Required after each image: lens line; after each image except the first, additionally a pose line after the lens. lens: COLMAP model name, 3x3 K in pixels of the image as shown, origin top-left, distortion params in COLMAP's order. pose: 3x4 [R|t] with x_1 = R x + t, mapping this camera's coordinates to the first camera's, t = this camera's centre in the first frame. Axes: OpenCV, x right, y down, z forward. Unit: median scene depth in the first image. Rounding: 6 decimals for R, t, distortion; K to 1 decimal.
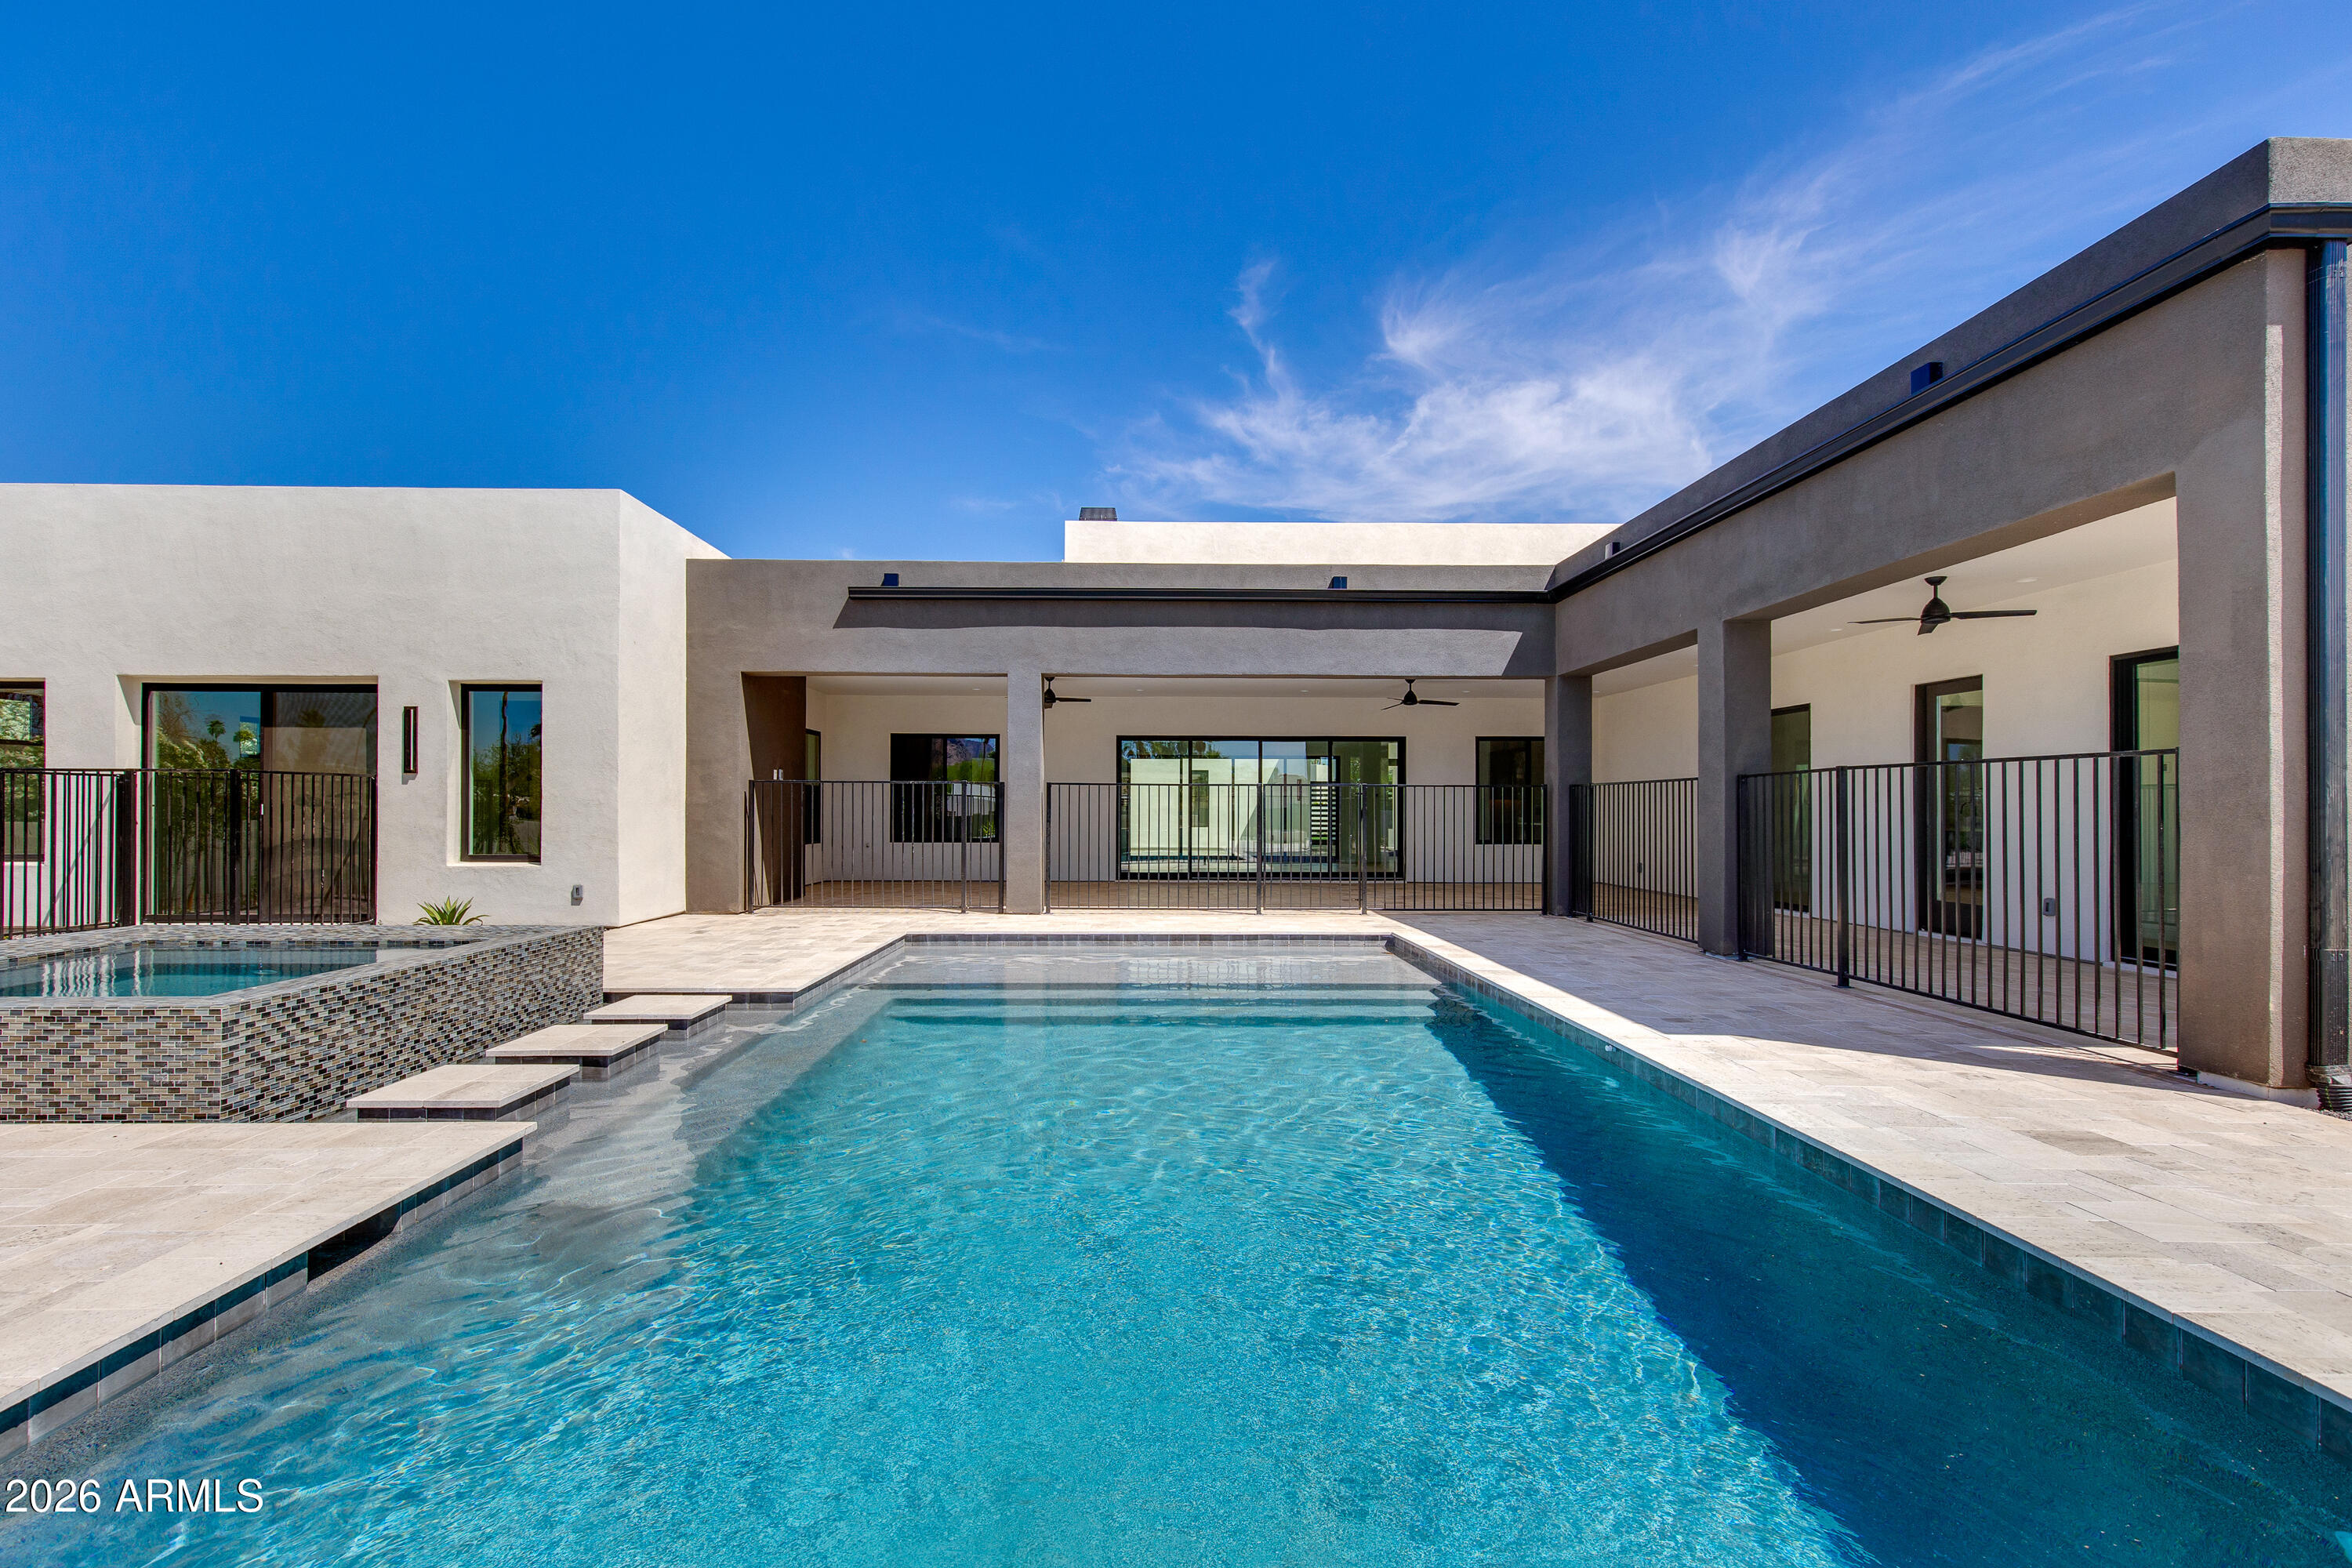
lens RADIAL K [[1081.4, 0, 1177.7], [0, 1081.4, 801.7], [0, 0, 1]] dist [0.008918, -0.000821]
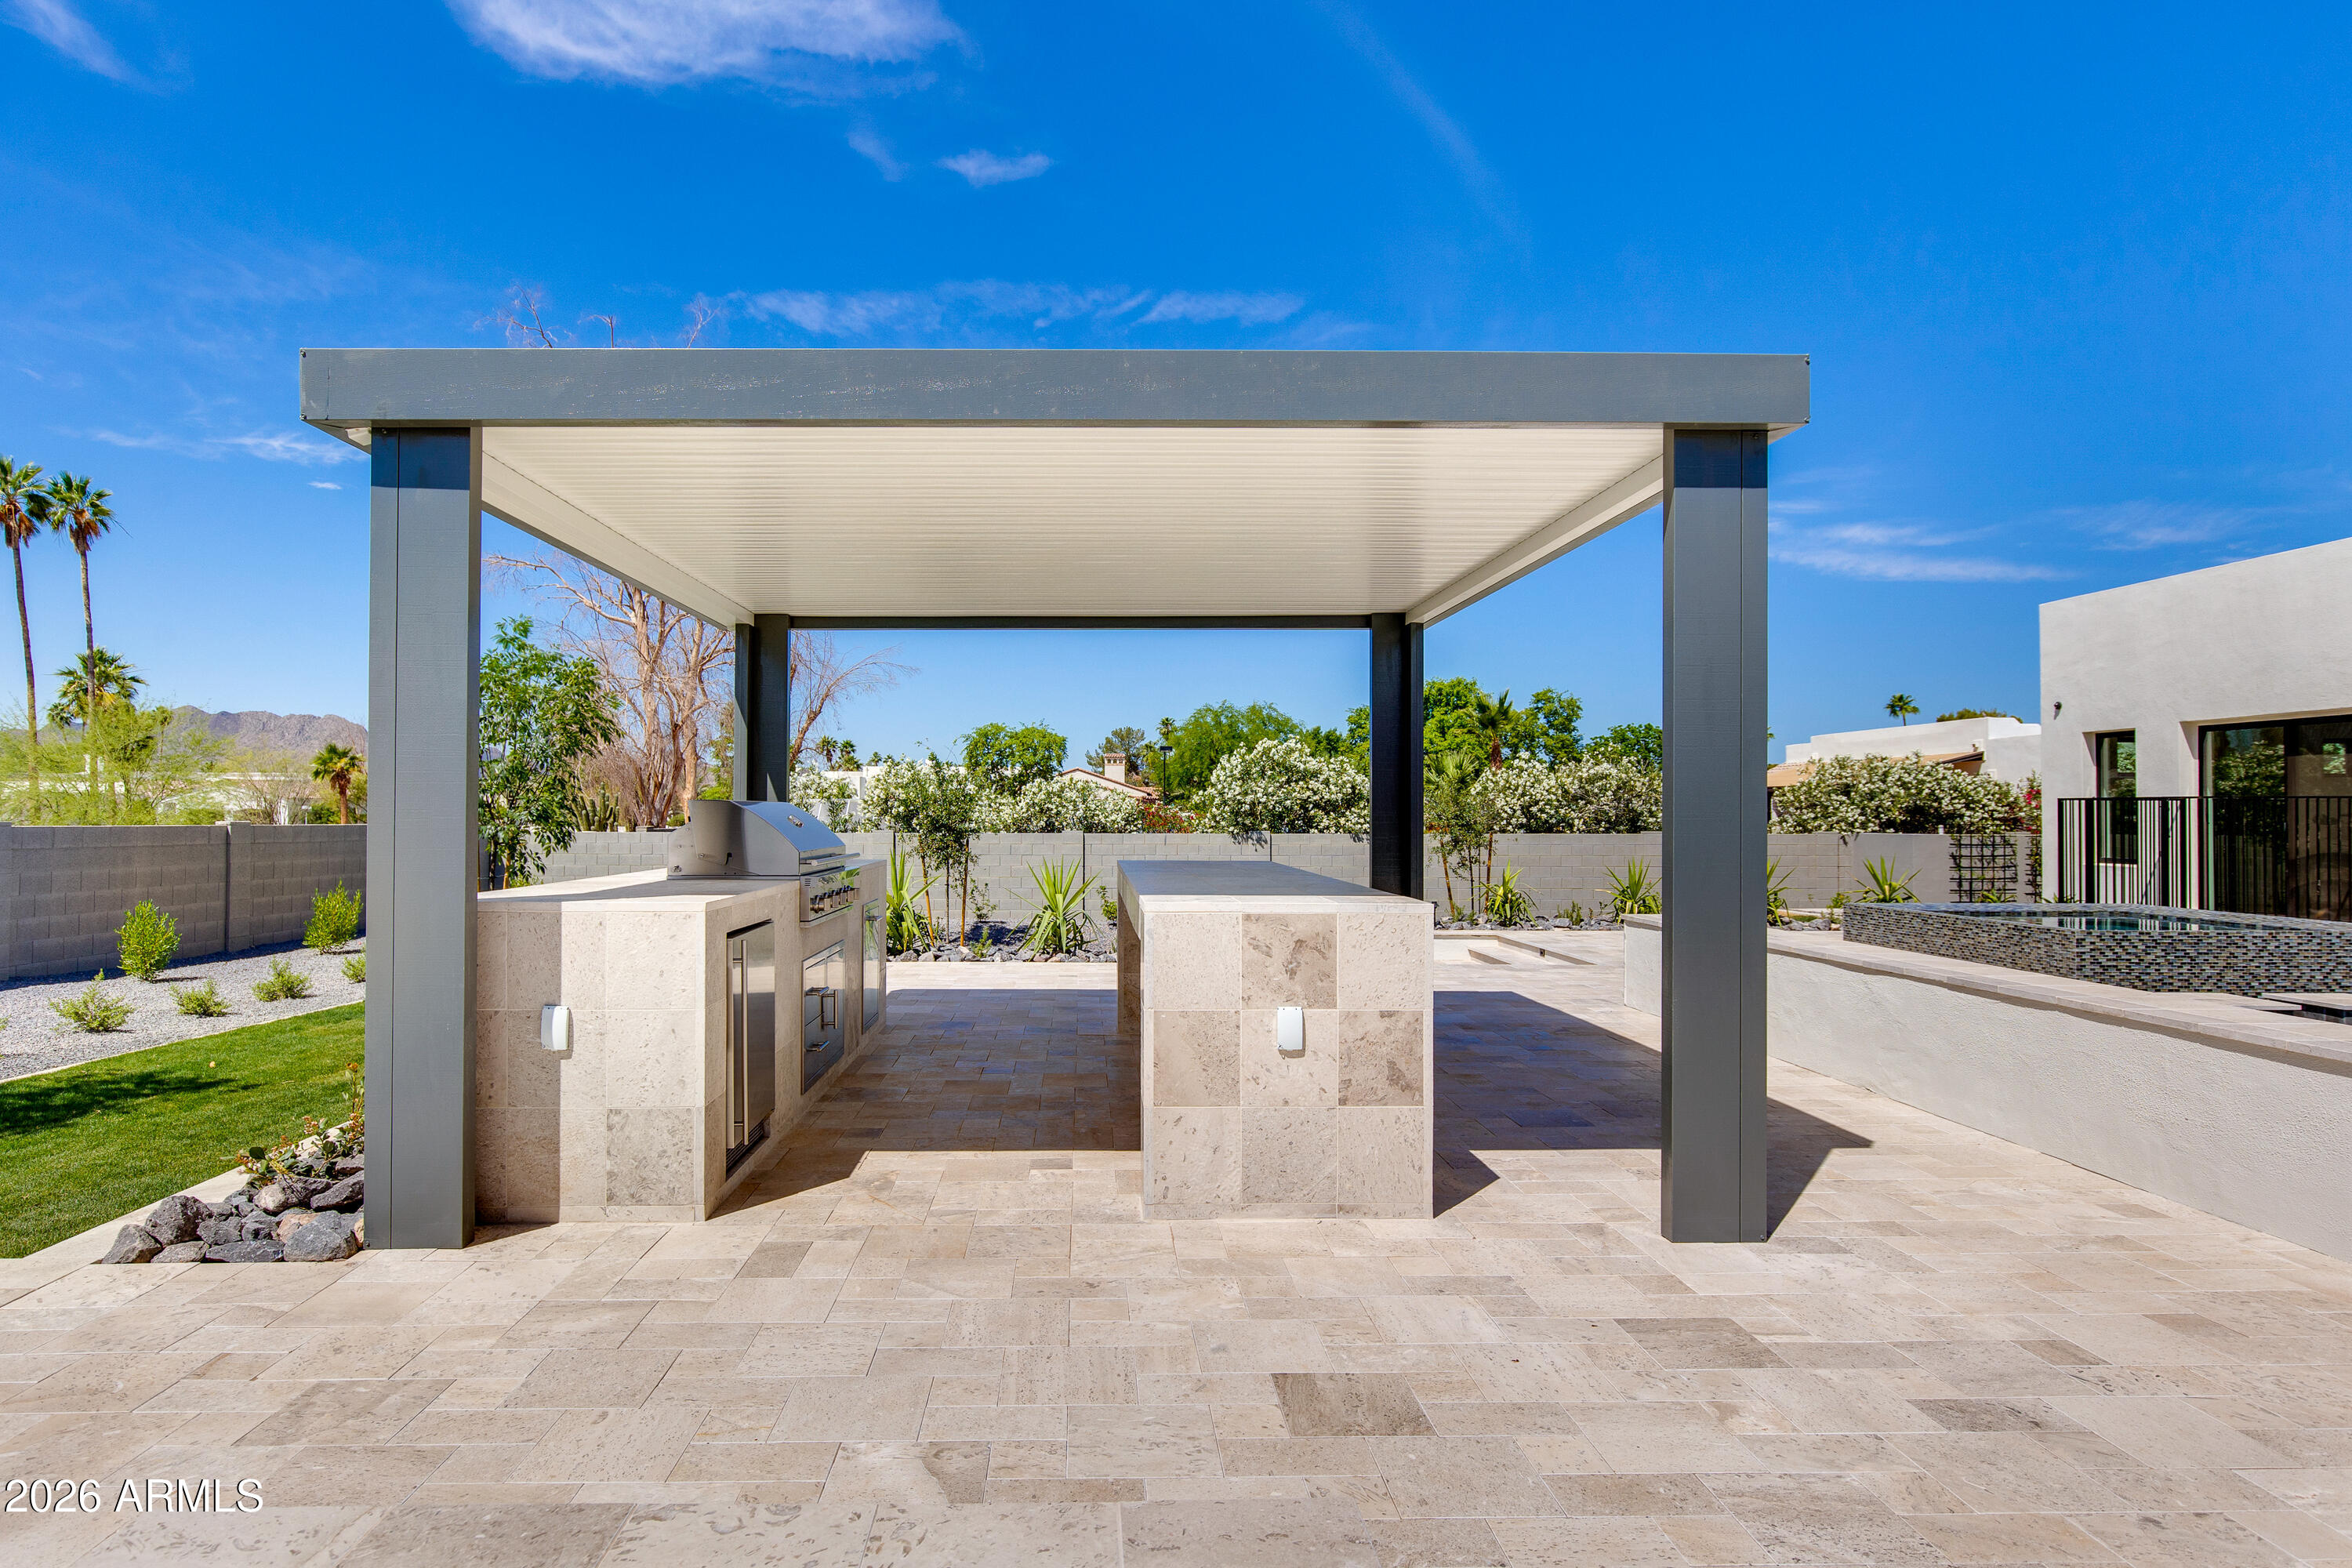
lens RADIAL K [[1284.1, 0, 1103.4], [0, 1284.1, 804.5], [0, 0, 1]] dist [0.001109, -0.002048]
pose [[0.010583, -0.010800, -0.999886, 0.360806], [0.002449, 0.999939, -0.010775, -0.003963], [0.999941, -0.002334, 0.010609, -0.195336]]
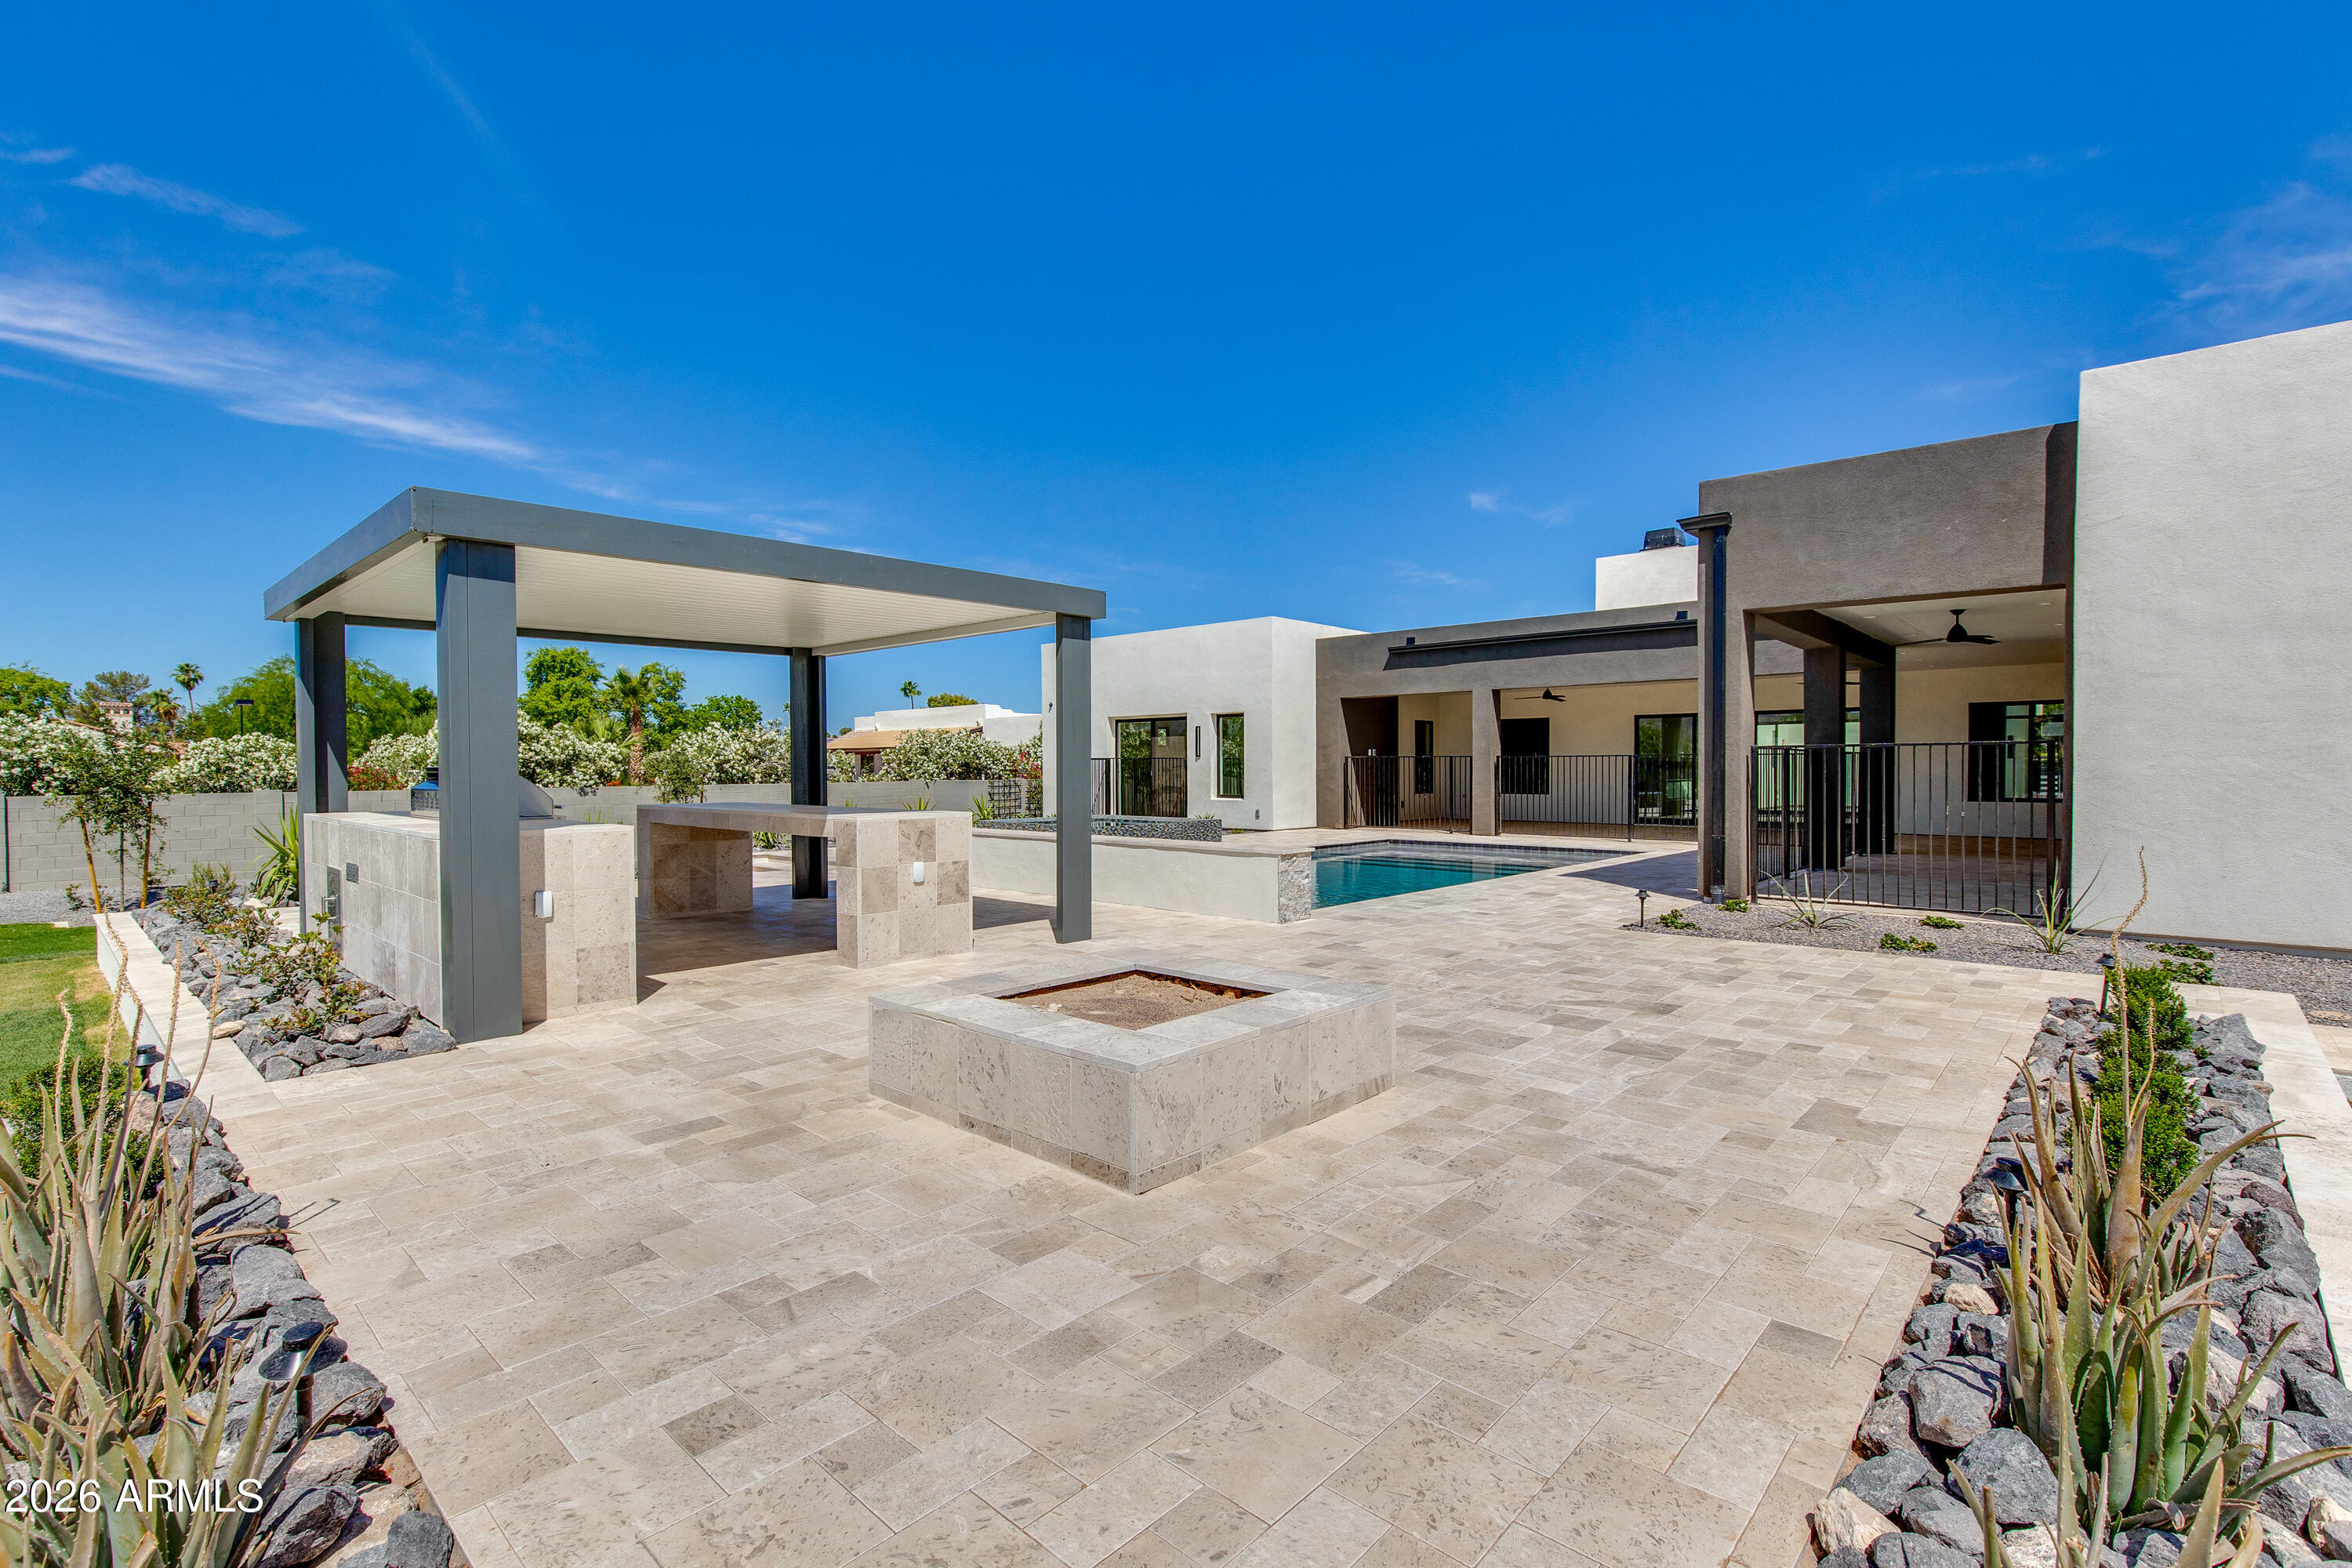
lens RADIAL K [[1081.4, 0, 1163.2], [0, 1081.4, 786.2], [0, 0, 1]] dist [0.008918, -0.000821]
pose [[0.723381, 0.004959, -0.690431, 0.501916], [0.011439, 0.999751, 0.019166, -0.006582], [0.690354, -0.021763, 0.723144, -0.418559]]
